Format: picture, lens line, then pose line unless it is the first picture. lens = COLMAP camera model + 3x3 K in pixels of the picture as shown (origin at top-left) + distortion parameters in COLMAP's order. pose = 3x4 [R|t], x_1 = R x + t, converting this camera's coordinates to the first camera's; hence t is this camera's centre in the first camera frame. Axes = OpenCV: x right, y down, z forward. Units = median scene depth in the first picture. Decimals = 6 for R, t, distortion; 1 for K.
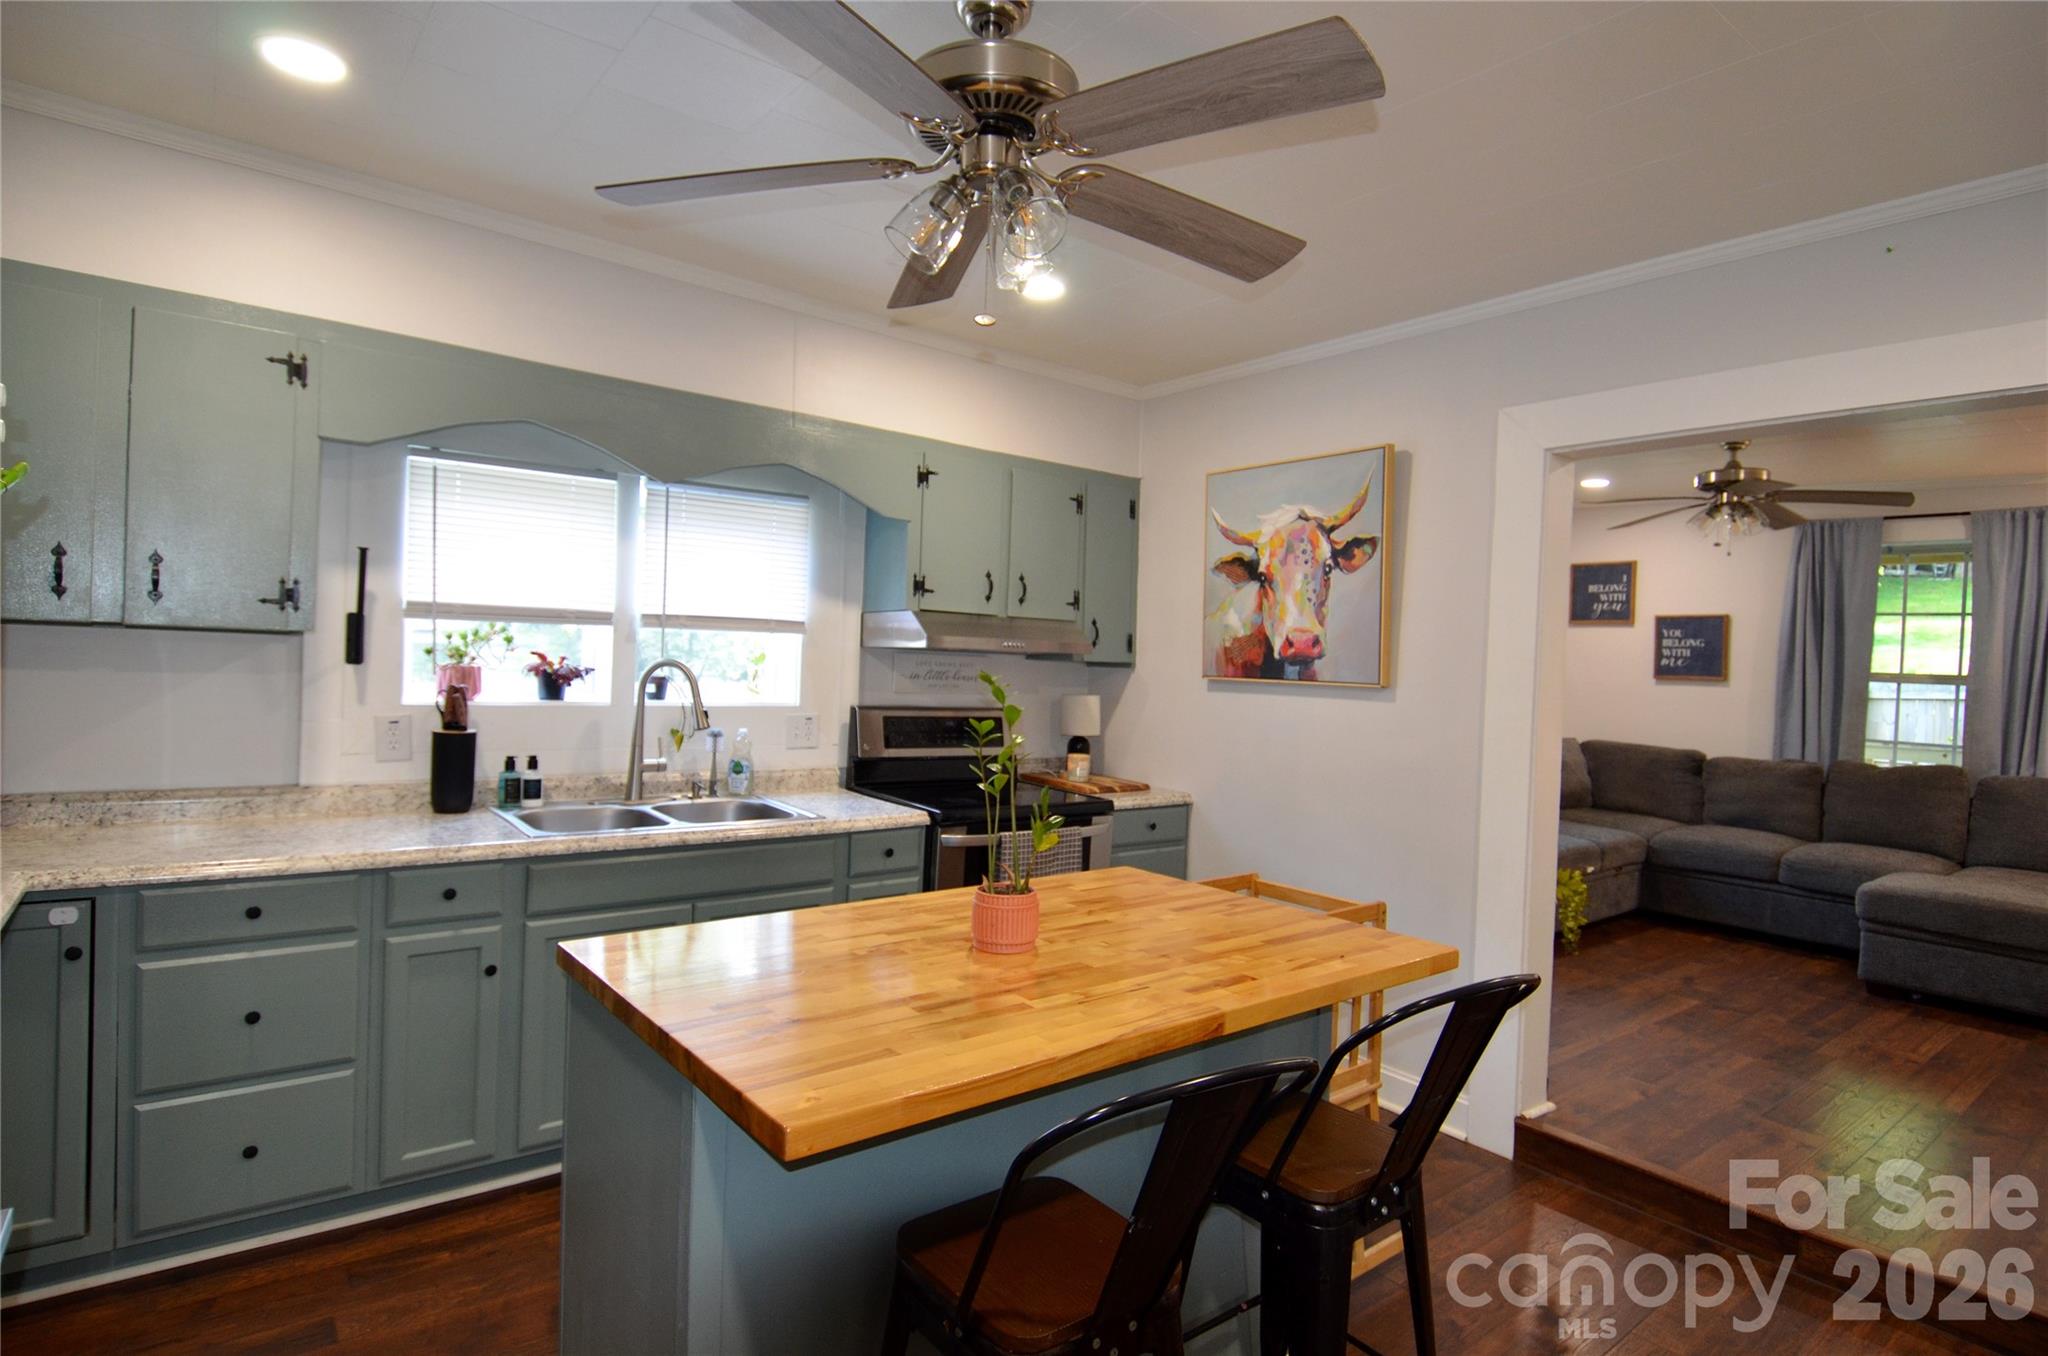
lens RADIAL K [[1087.0, 0, 1008.0], [0, 1087.0, 676.7], [0, 0, 1]] dist [0.005410, -0.017474]
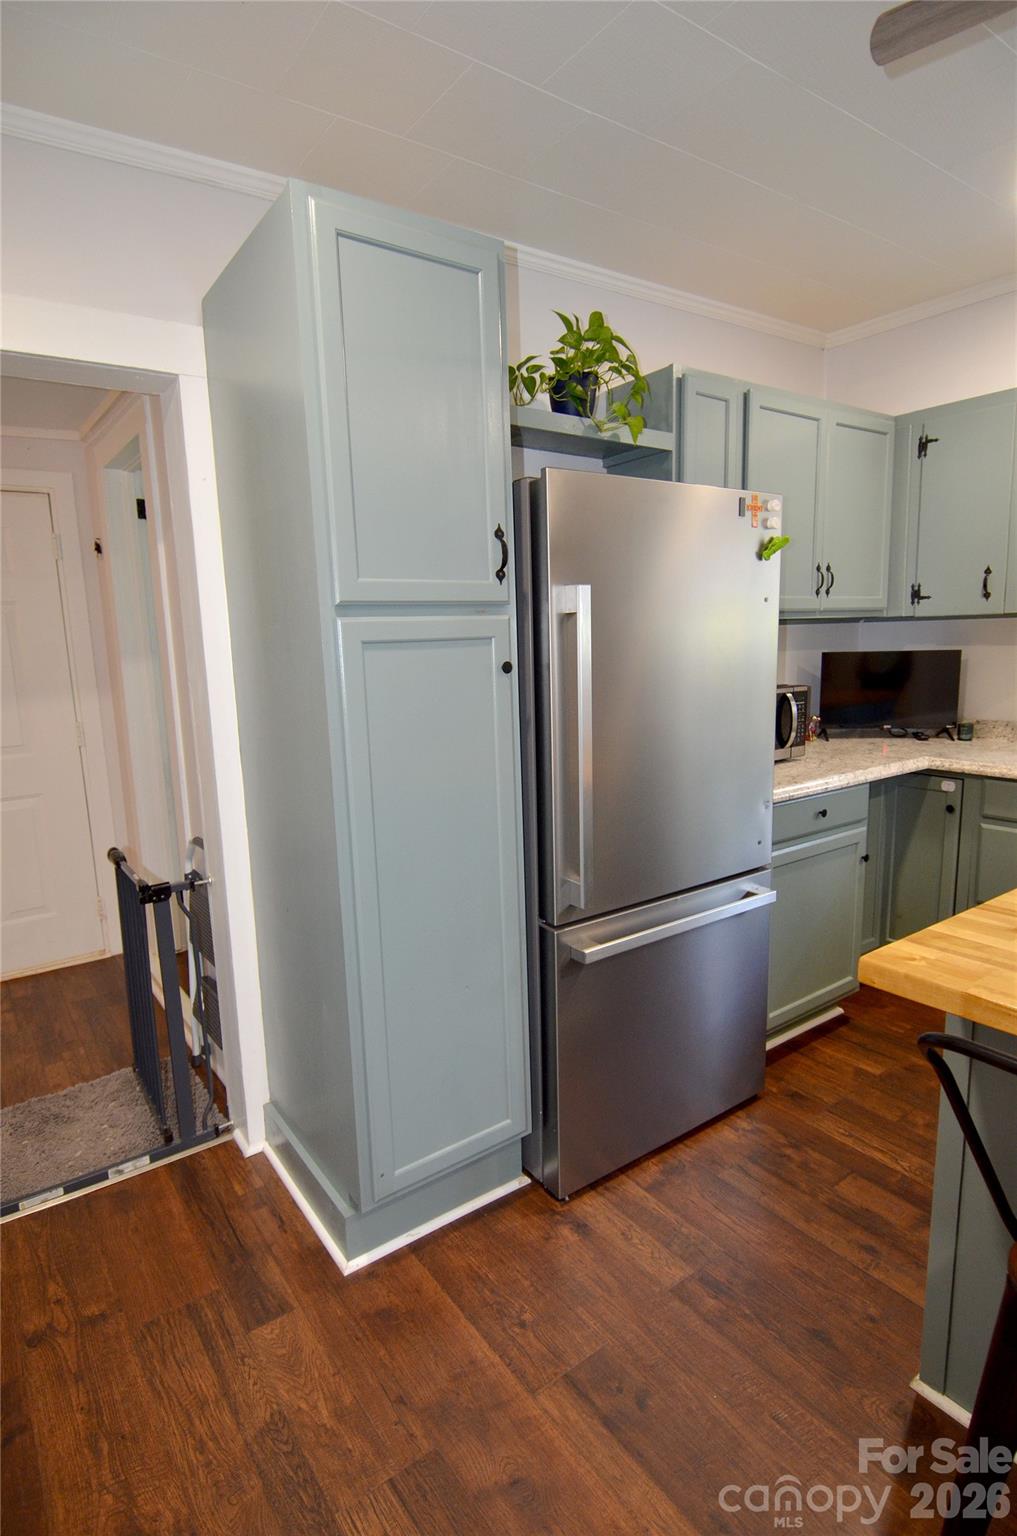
lens RADIAL K [[815.3, 0, 519.4], [0, 815.3, 767.6], [0, 0, 1]] dist [0.005410, -0.017474]
pose [[-0.042401, 0.120150, -0.991850, 0.178933], [0.005270, 0.992756, 0.120034, 0.011863], [0.999087, -0.000138, -0.042727, 0.143762]]
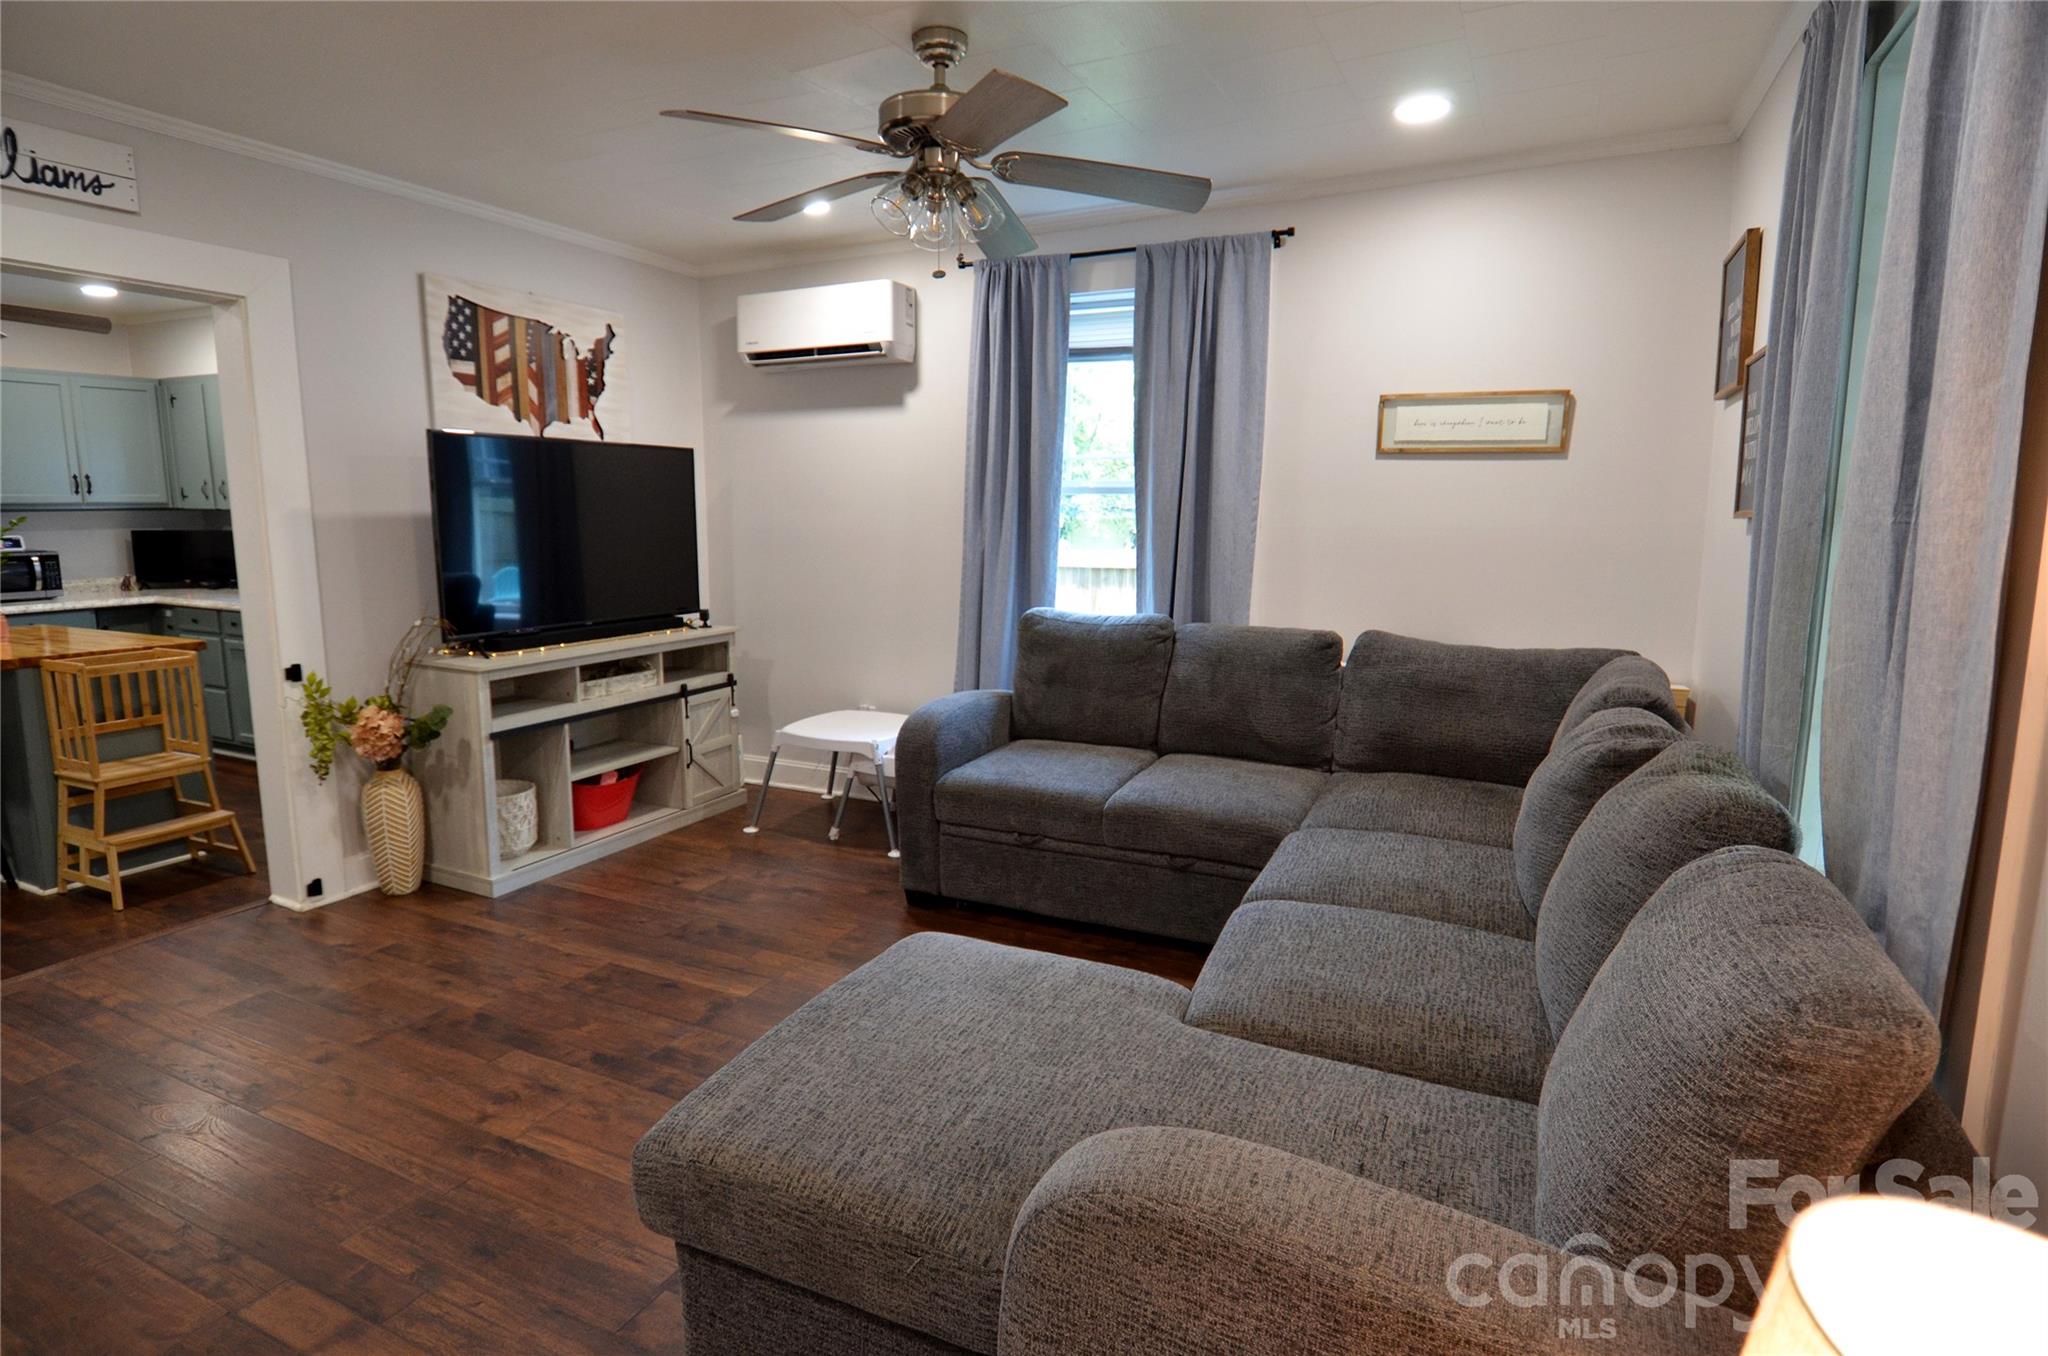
lens RADIAL K [[1087.0, 0, 1036.0], [0, 1087.0, 667.9], [0, 0, 1]] dist [0.005410, -0.017474]
pose [[0.434526, 0.098824, -0.895221, 1.059608], [-0.004636, 0.994194, 0.107499, 0.018240], [0.900647, -0.042561, 0.432462, 0.716118]]
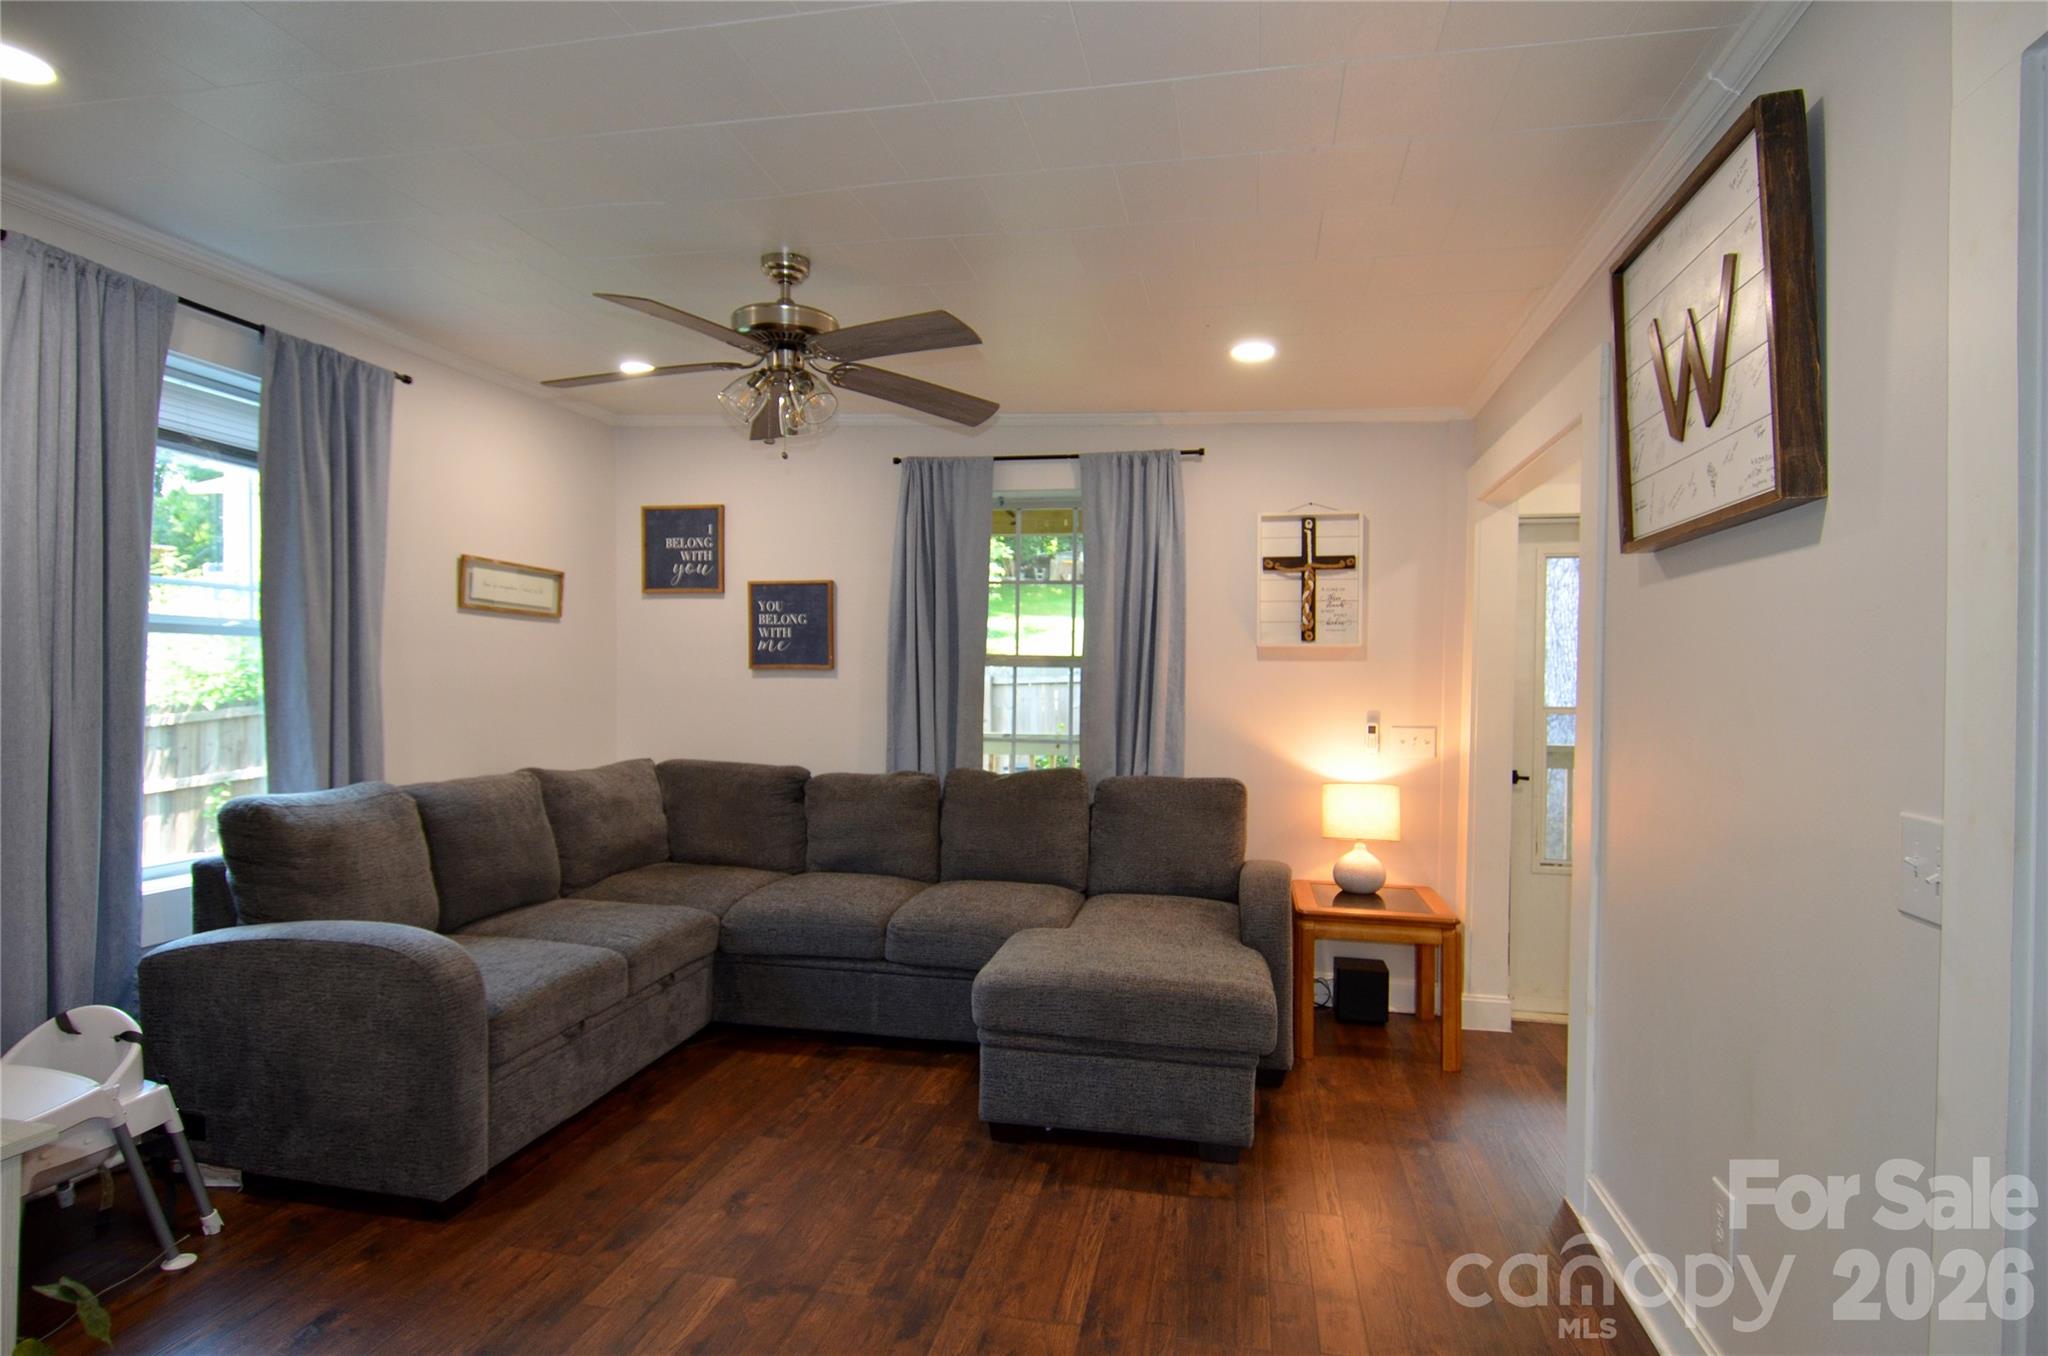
lens RADIAL K [[1087.0, 0, 1028.5], [0, 1087.0, 672.0], [0, 0, 1]] dist [0.005410, -0.017474]
pose [[0.764400, -0.028616, 0.644107, 0.337336], [0.028244, 0.999542, 0.010888, 0.001505], [-0.644124, 0.009869, 0.764858, 0.407995]]
